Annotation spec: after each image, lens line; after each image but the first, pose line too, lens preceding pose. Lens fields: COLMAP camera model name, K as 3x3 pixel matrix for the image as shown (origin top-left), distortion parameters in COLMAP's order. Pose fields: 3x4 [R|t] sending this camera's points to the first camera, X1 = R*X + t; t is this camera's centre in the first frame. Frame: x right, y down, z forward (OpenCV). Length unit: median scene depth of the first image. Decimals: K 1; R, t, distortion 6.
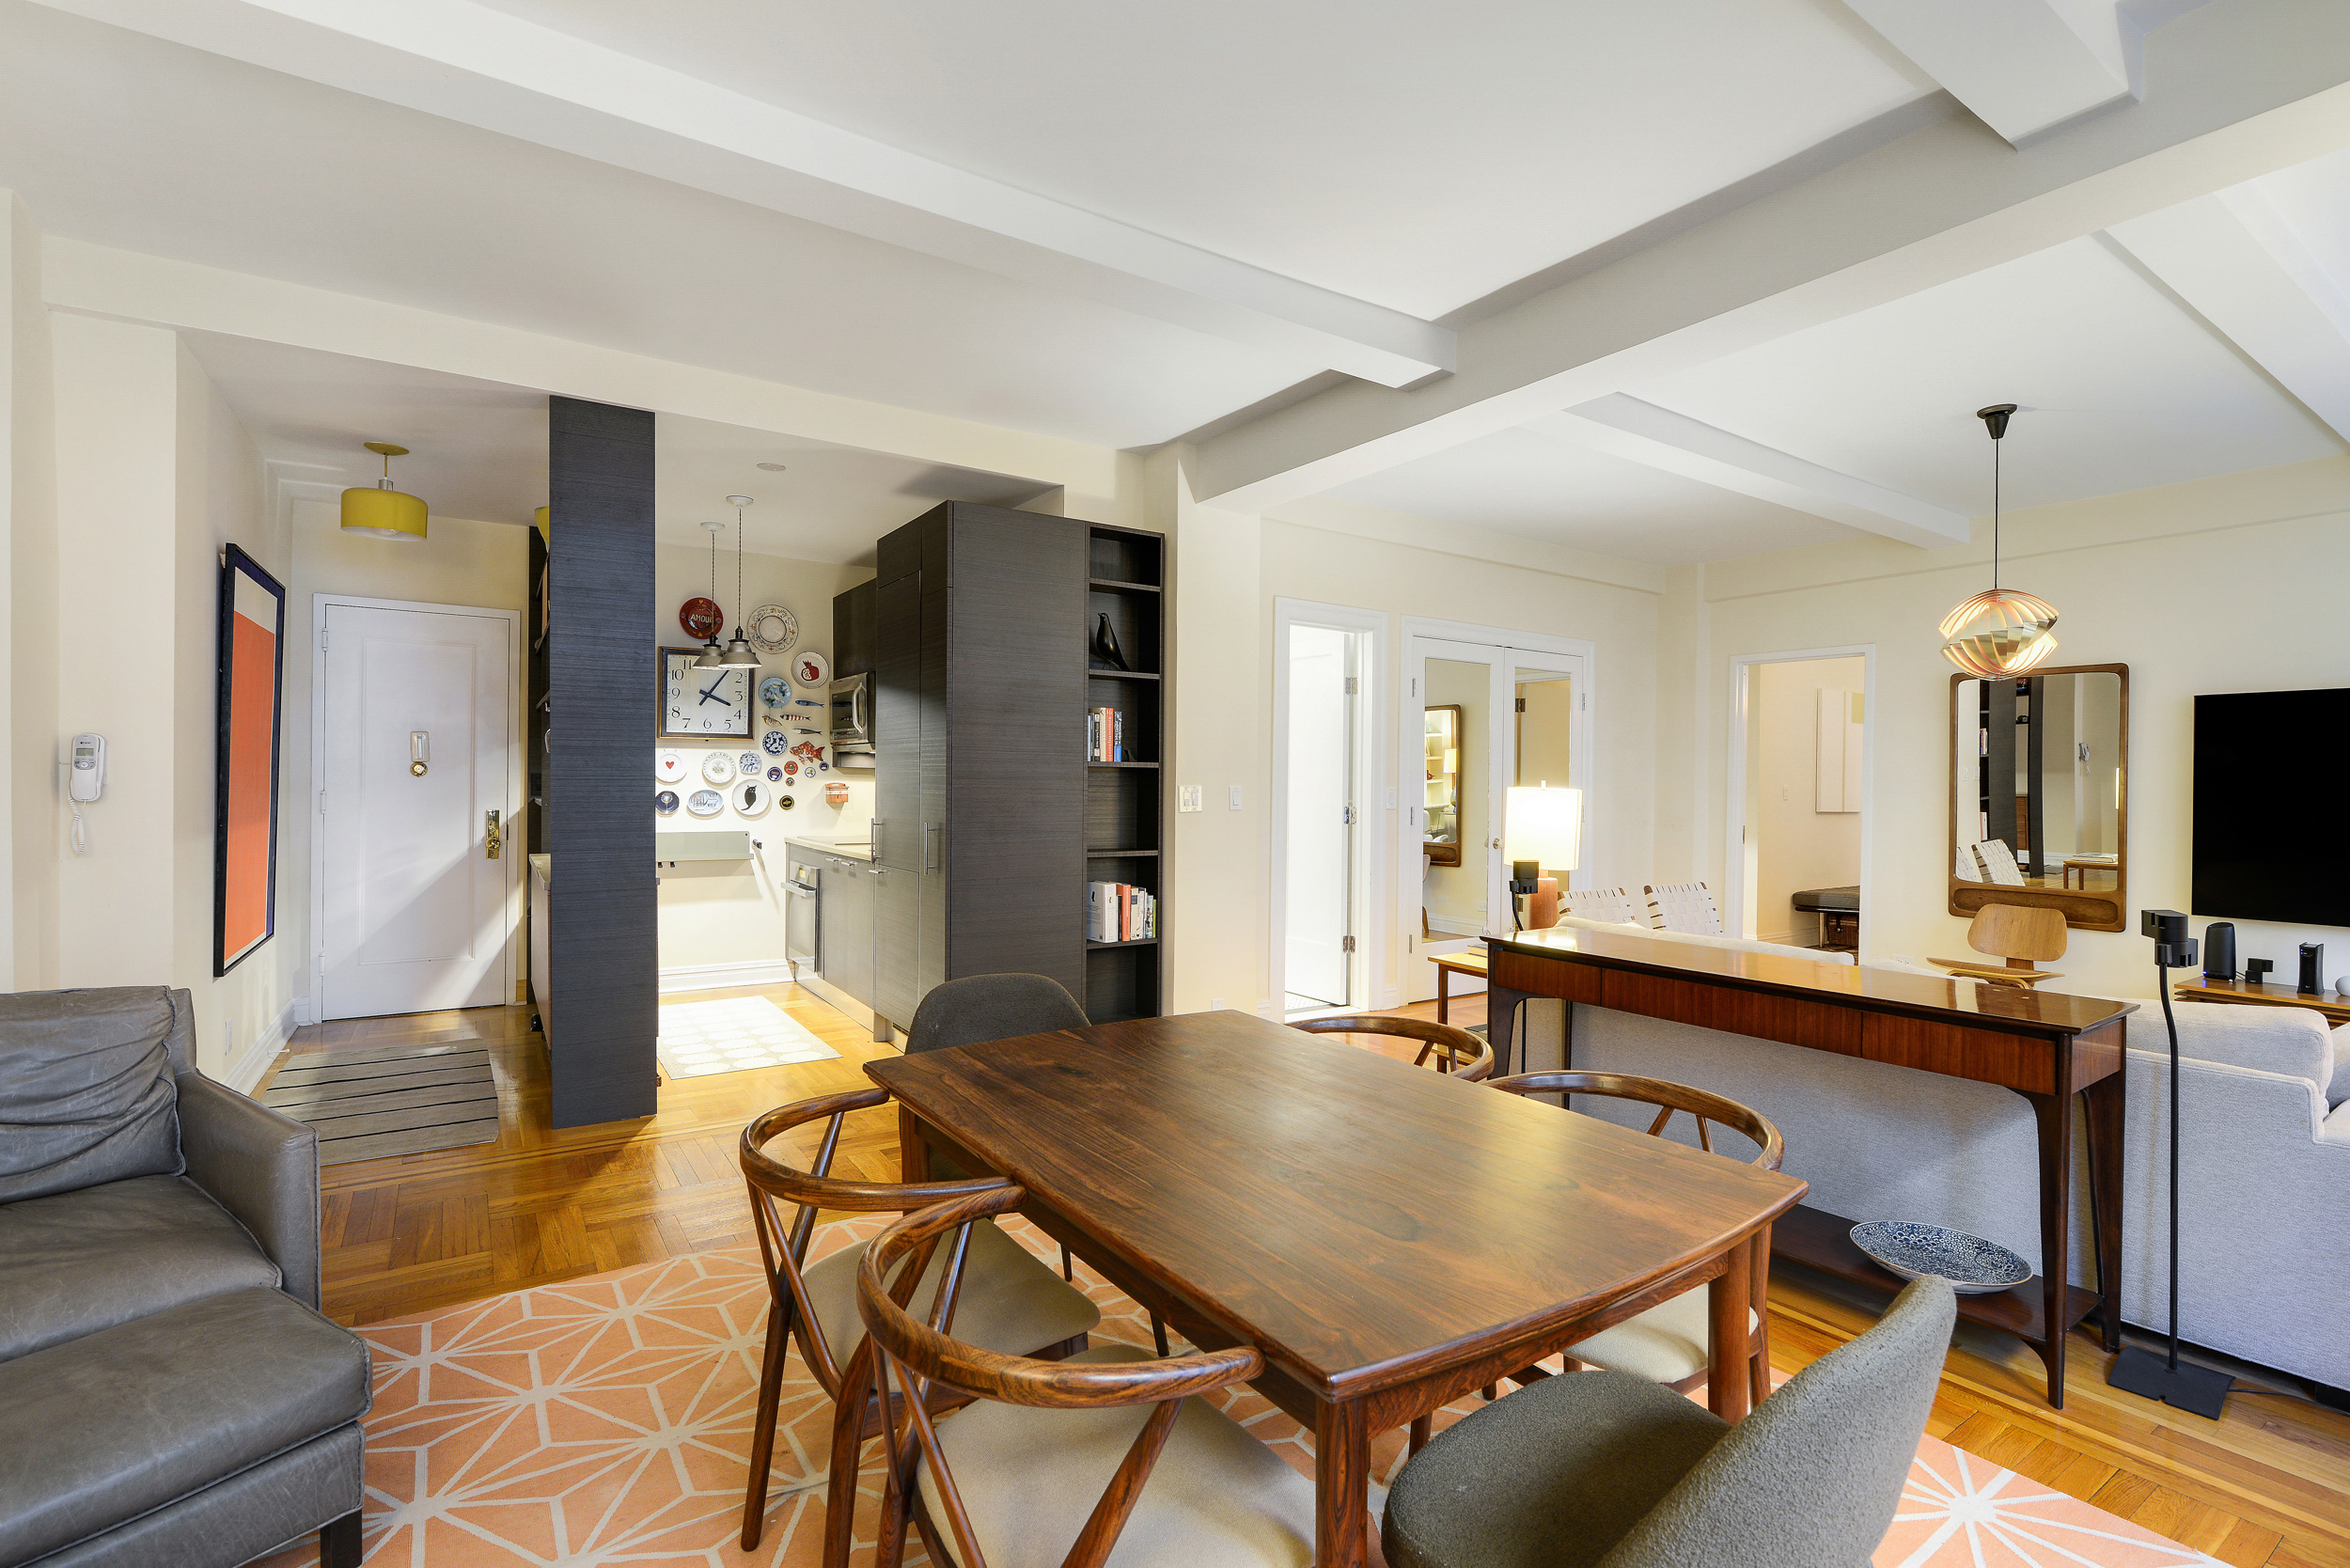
lens RADIAL K [[1066.9, 0, 1179.2], [0, 1066.9, 791.8], [0, 0, 1]] dist [-0.011236, -0.000162]
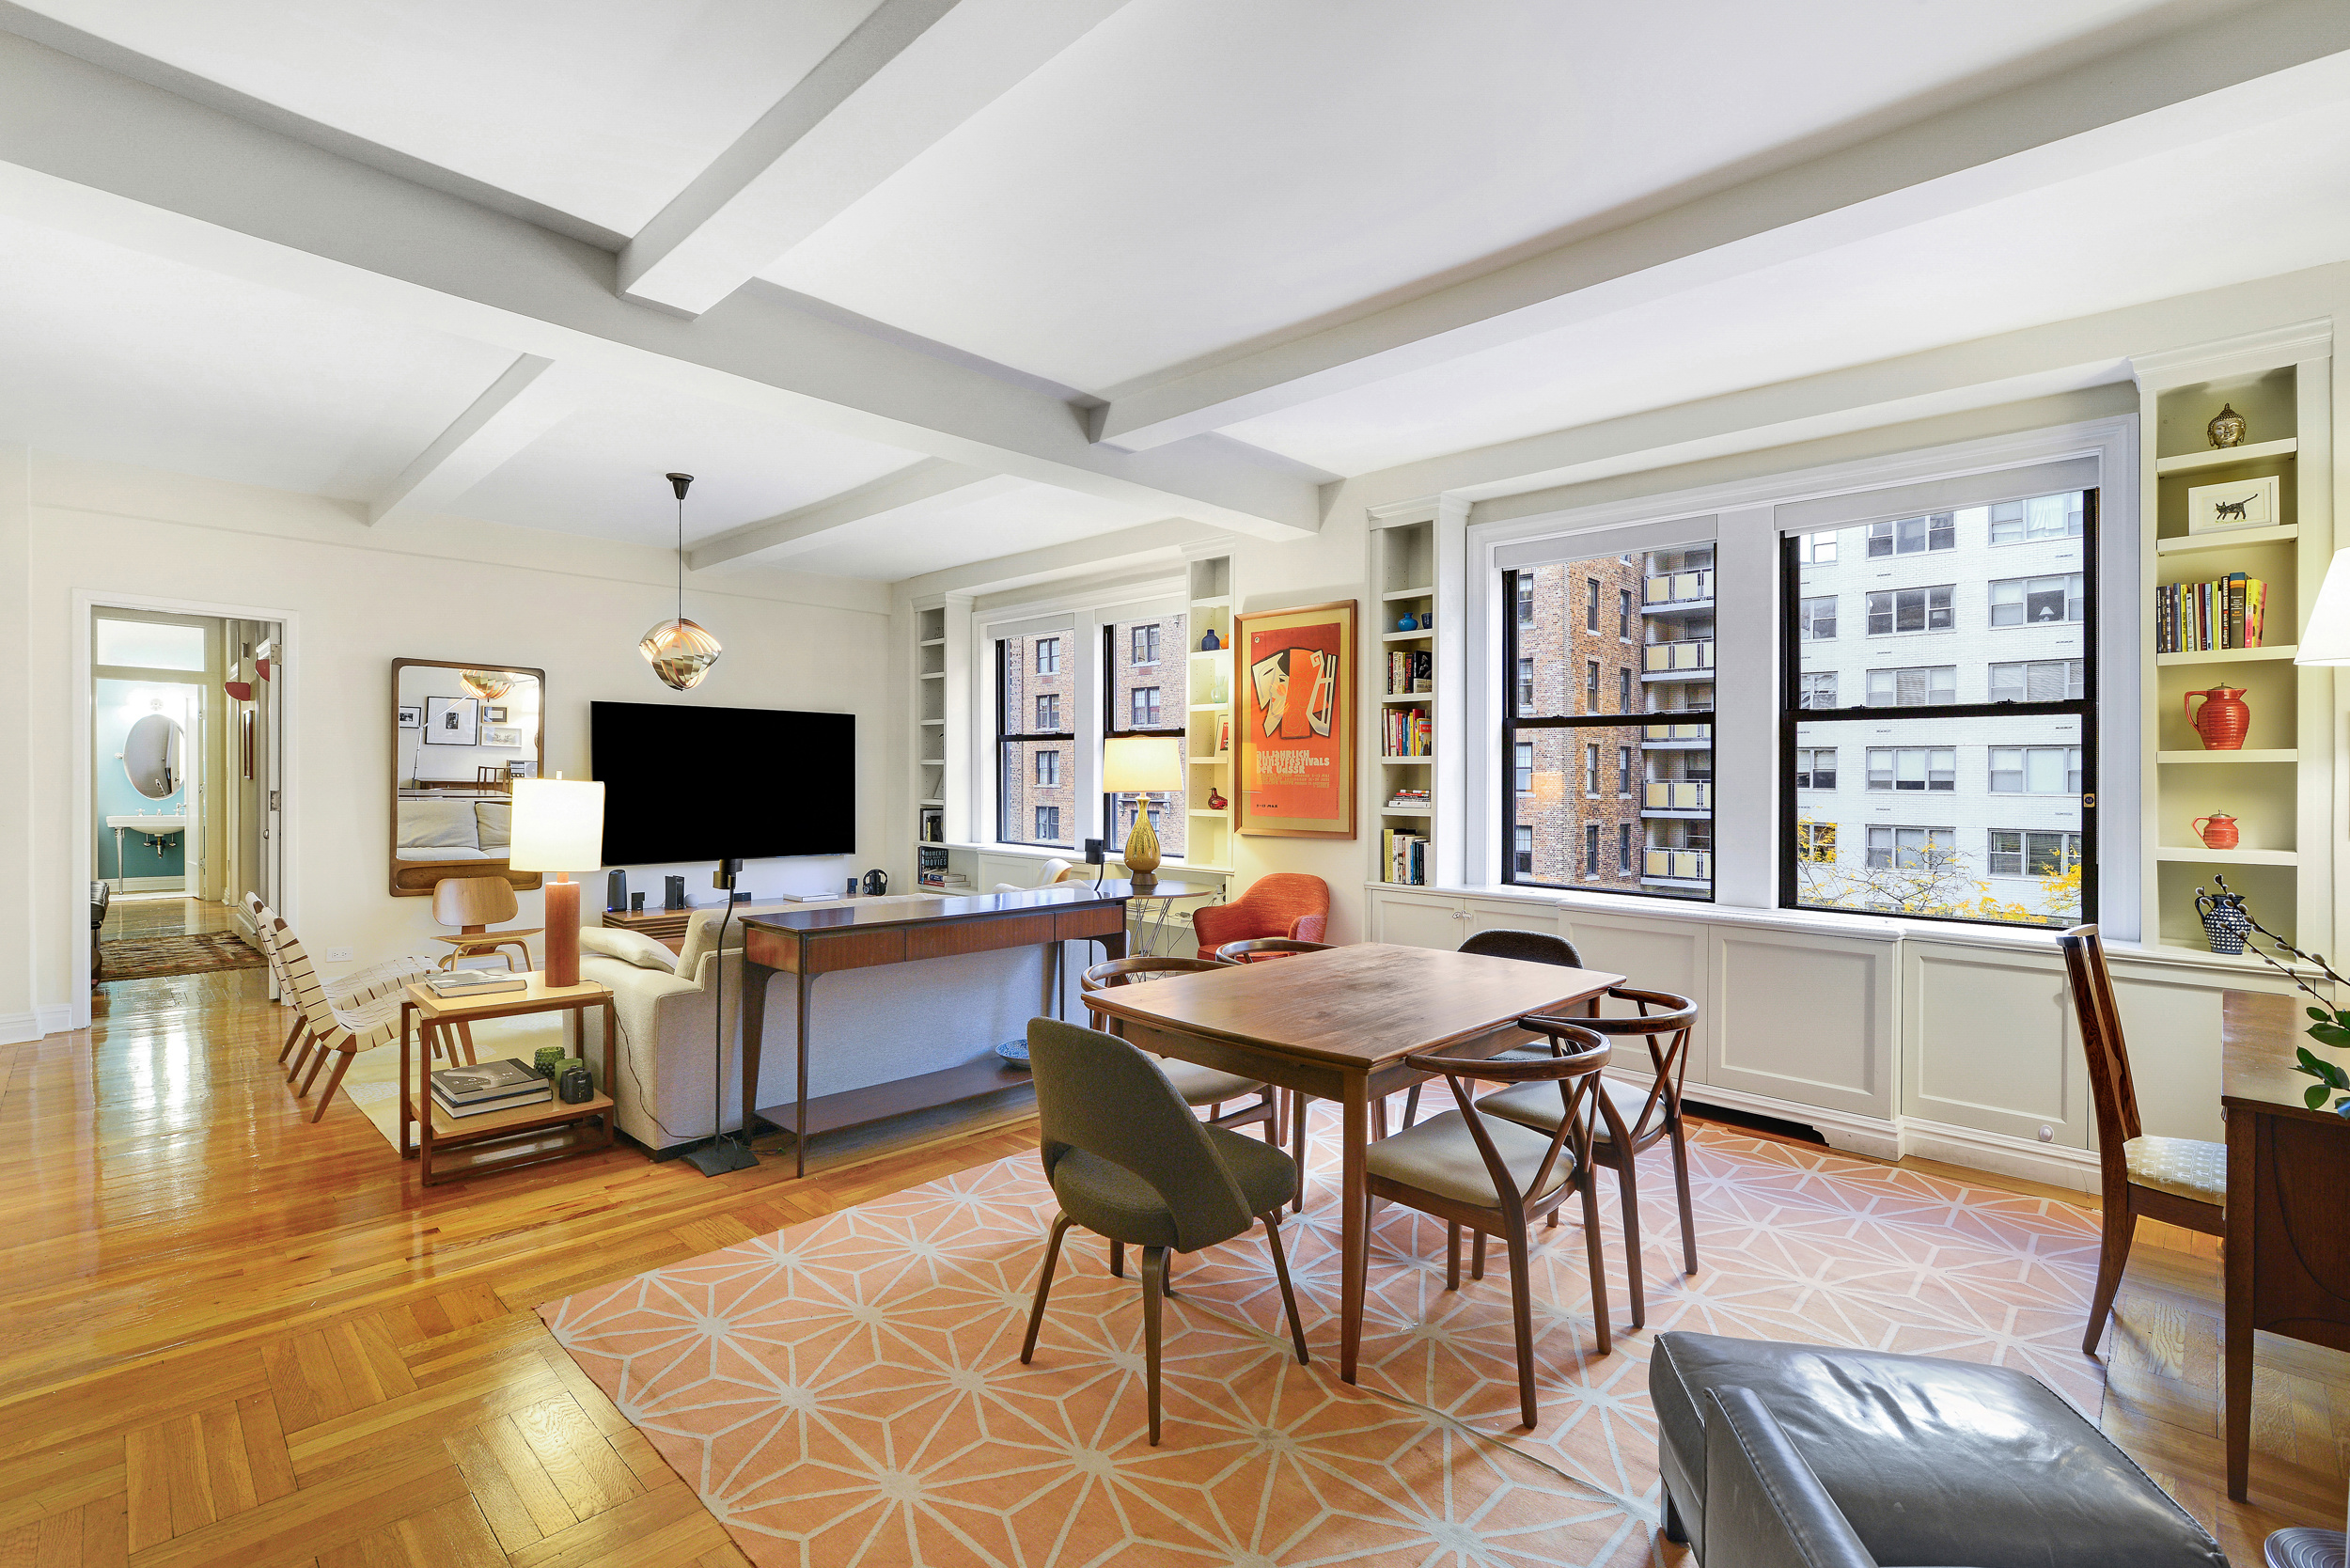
lens RADIAL K [[1066.9, 0, 1179.2], [0, 1066.9, 791.8], [0, 0, 1]] dist [-0.011236, -0.000162]
pose [[-0.204333, -0.024563, 0.978593, -0.481982], [-0.003569, 0.999697, 0.024348, -0.013138], [-0.978895, 0.001482, -0.204359, 0.528232]]
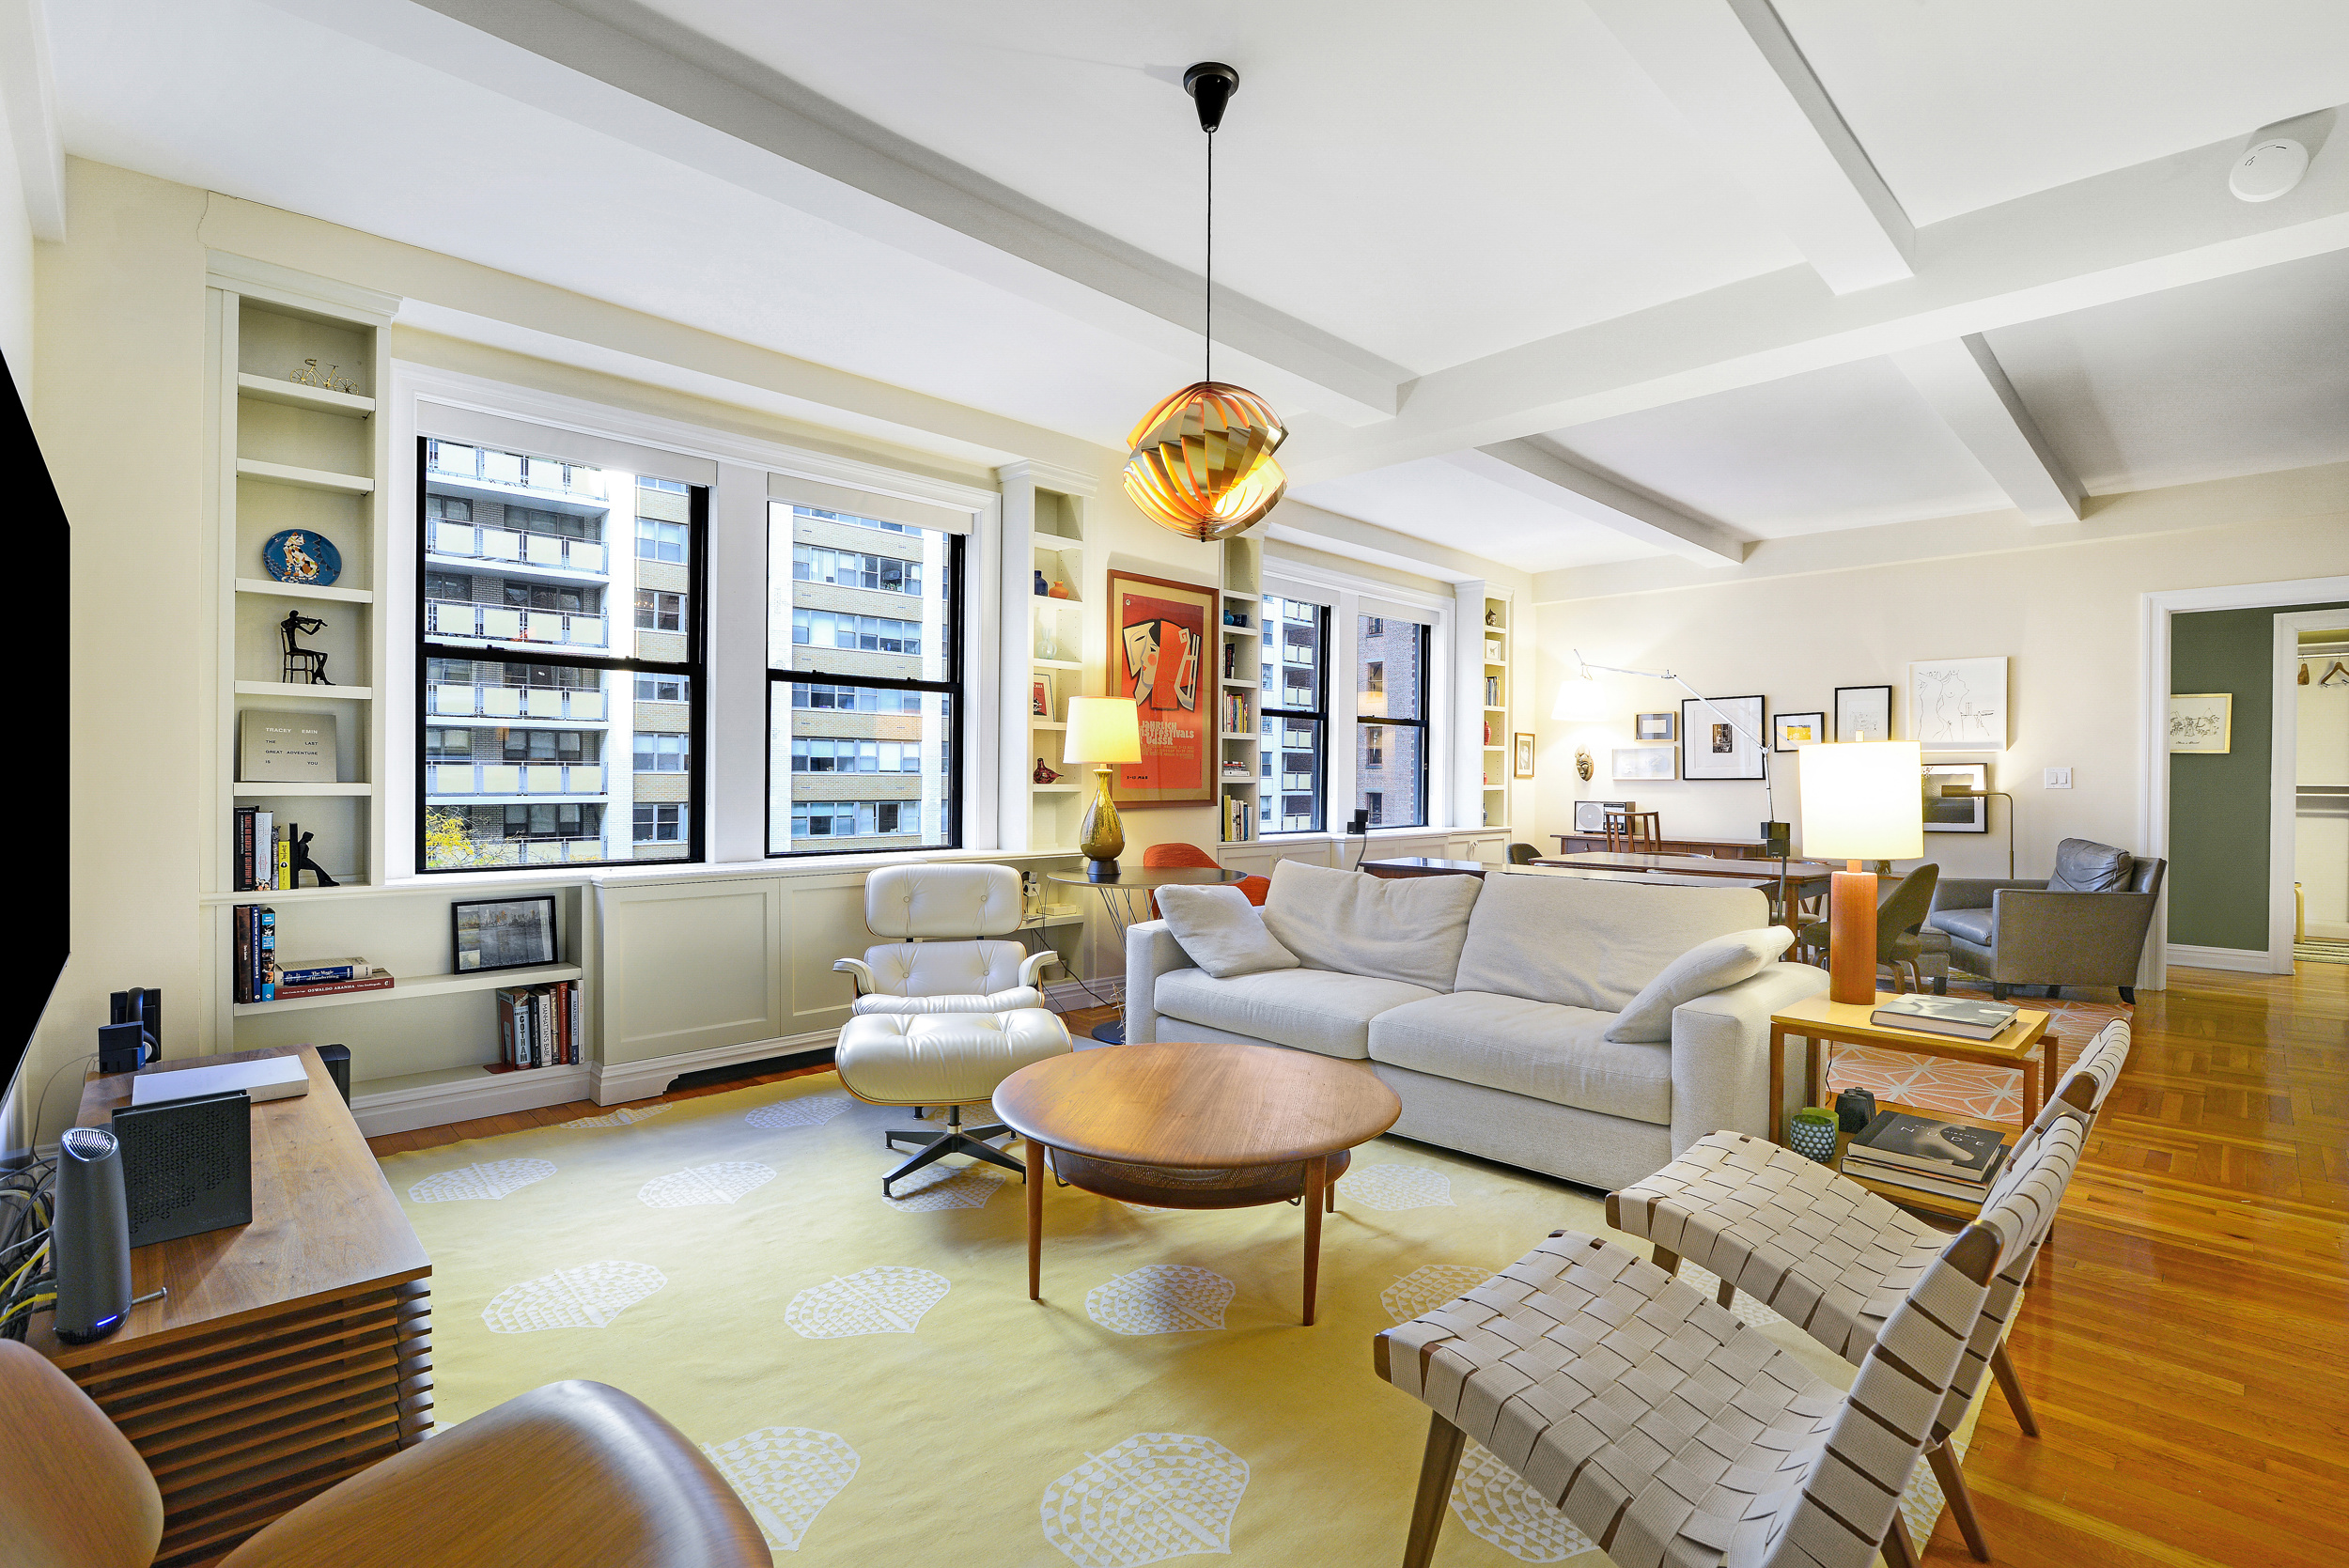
lens RADIAL K [[1095.2, 0, 1177.3], [0, 1095.2, 775.0], [0, 0, 1]] dist [-0.031538, 0.000094]
pose [[-0.981968, -0.018273, -0.188161, 0.700393], [-0.019284, 0.999808, 0.003545, 0.019766], [0.188060, 0.007110, -0.982132, 1.264097]]
